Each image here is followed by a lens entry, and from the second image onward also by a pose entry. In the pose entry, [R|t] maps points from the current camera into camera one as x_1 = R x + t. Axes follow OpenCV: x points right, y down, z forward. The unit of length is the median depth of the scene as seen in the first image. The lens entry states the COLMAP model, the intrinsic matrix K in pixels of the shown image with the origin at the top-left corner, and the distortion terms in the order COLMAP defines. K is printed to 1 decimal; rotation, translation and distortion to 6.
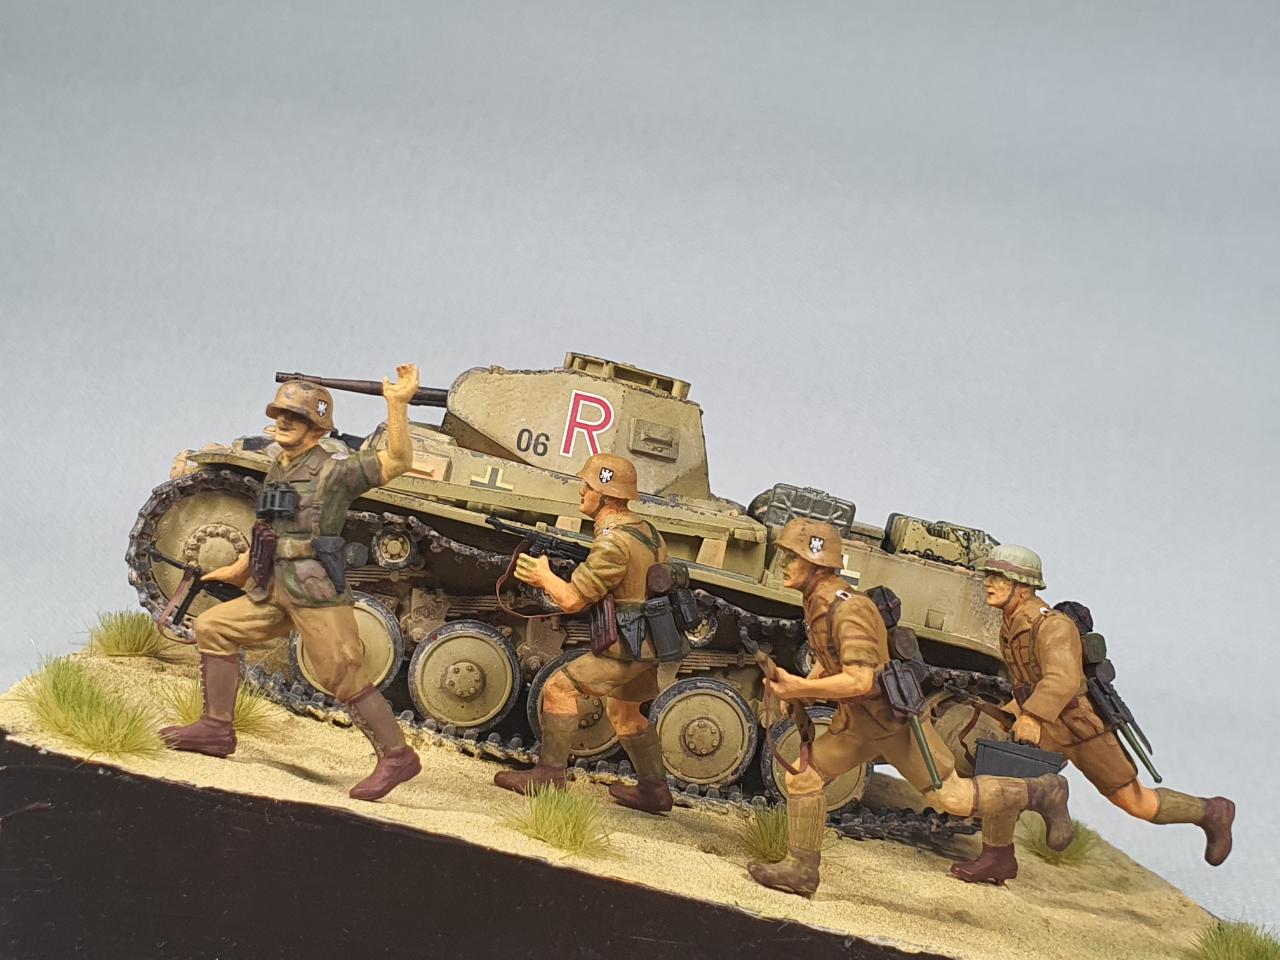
lens RADIAL K [[1959.0, 0, 599.3], [0, 1959.0, 475.6], [0, 0, 1]] dist [0.406418, -1.859529]
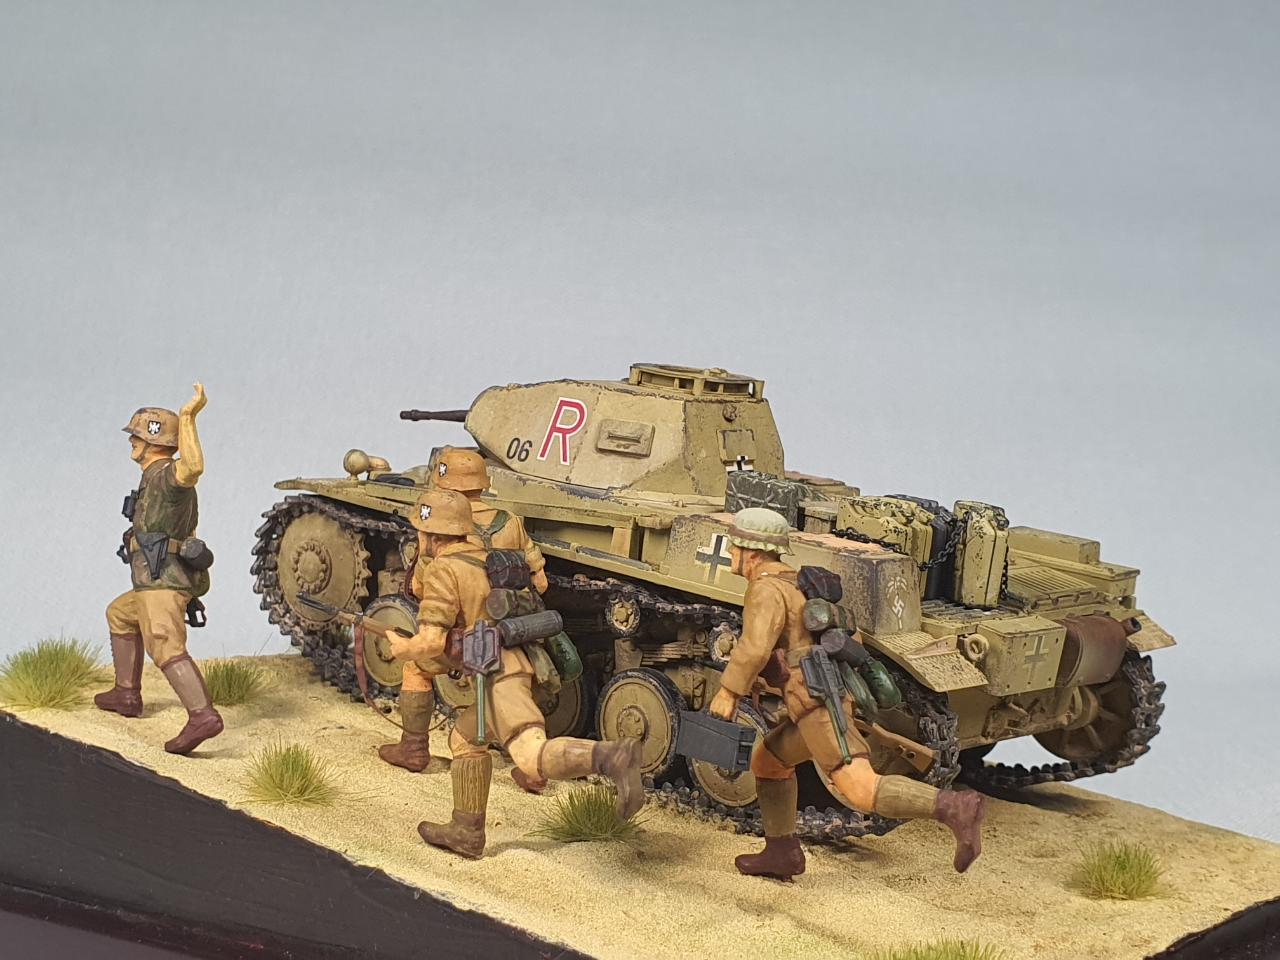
lens RADIAL K [[1959.0, 0, 599.3], [0, 1959.0, 475.6], [0, 0, 1]] dist [0.406418, -1.859529]
pose [[0.701191, -0.080576, -0.708406, 0.760212], [0.034730, 0.996274, -0.078942, 0.083973], [0.712127, 0.030750, 0.701377, 0.278522]]
